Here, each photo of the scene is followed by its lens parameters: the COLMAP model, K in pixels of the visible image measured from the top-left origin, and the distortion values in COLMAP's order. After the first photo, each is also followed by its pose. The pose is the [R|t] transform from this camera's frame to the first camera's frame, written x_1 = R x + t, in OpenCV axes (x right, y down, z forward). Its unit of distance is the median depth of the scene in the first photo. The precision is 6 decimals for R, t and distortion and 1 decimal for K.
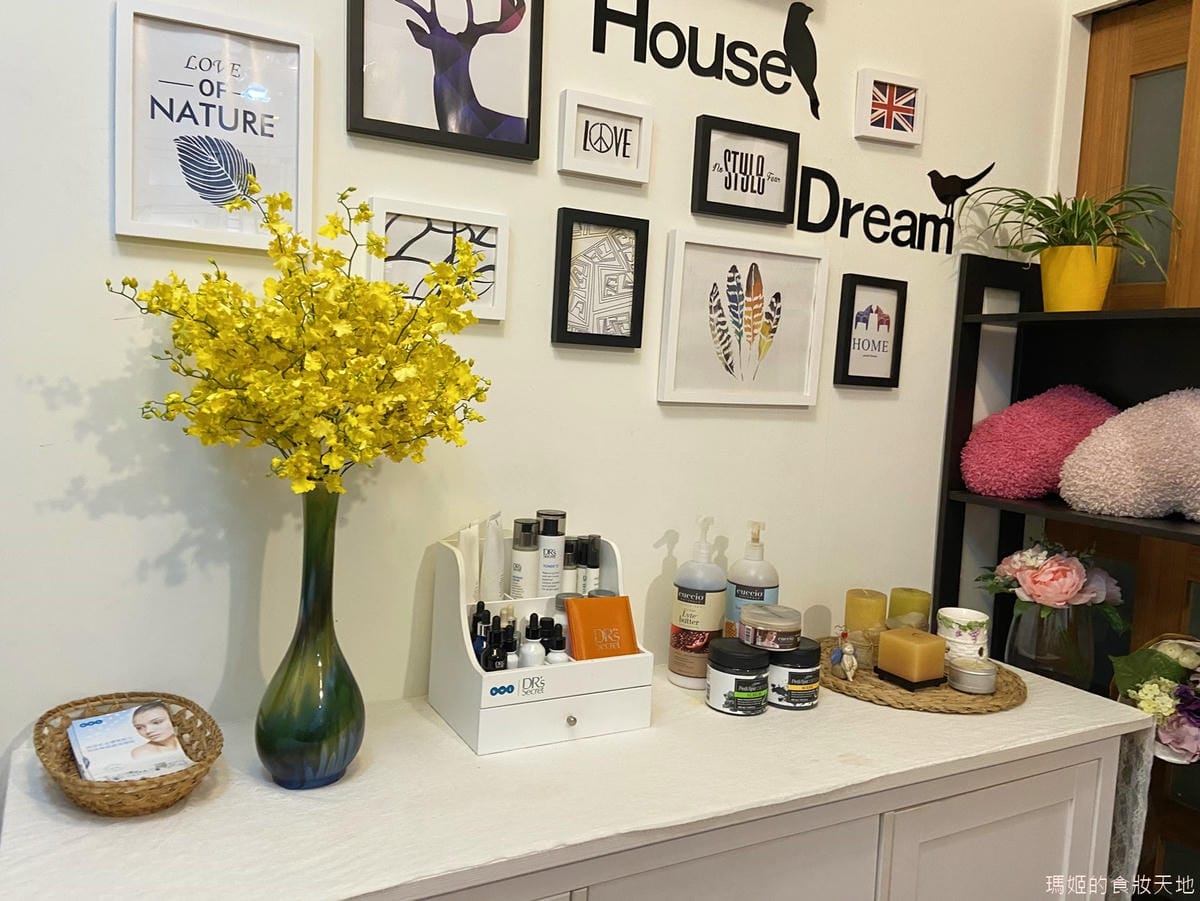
lens RADIAL K [[913.8, 0, 601.4], [0, 913.8, 446.4], [0, 0, 1]] dist [0.070652, -0.007315]
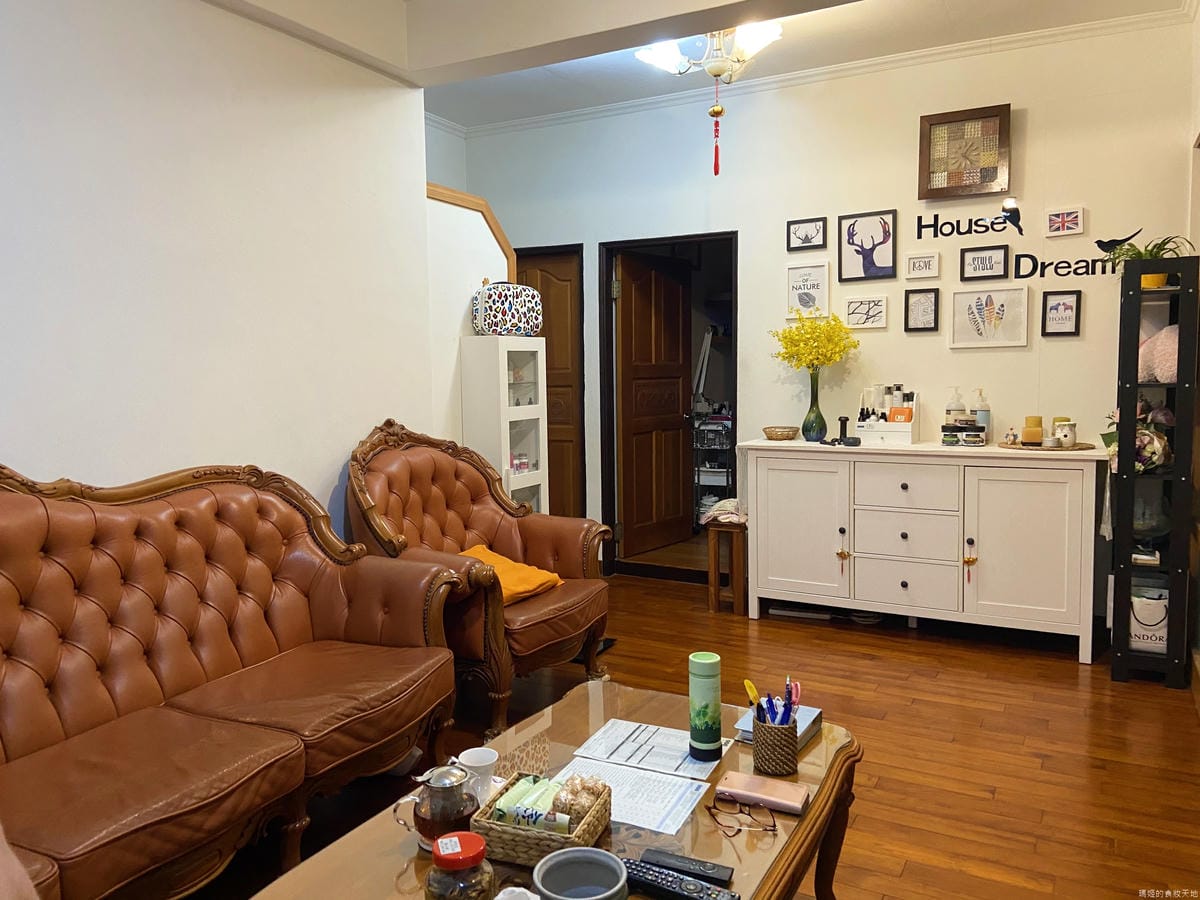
lens RADIAL K [[913.8, 0, 601.3], [0, 913.8, 445.3], [0, 0, 1]] dist [0.070652, -0.007315]
pose [[0.554976, 0.008777, -0.831820, 1.801675], [-0.028219, 0.999567, -0.008280, 0.298659], [0.831388, 0.028069, 0.554983, -1.457701]]
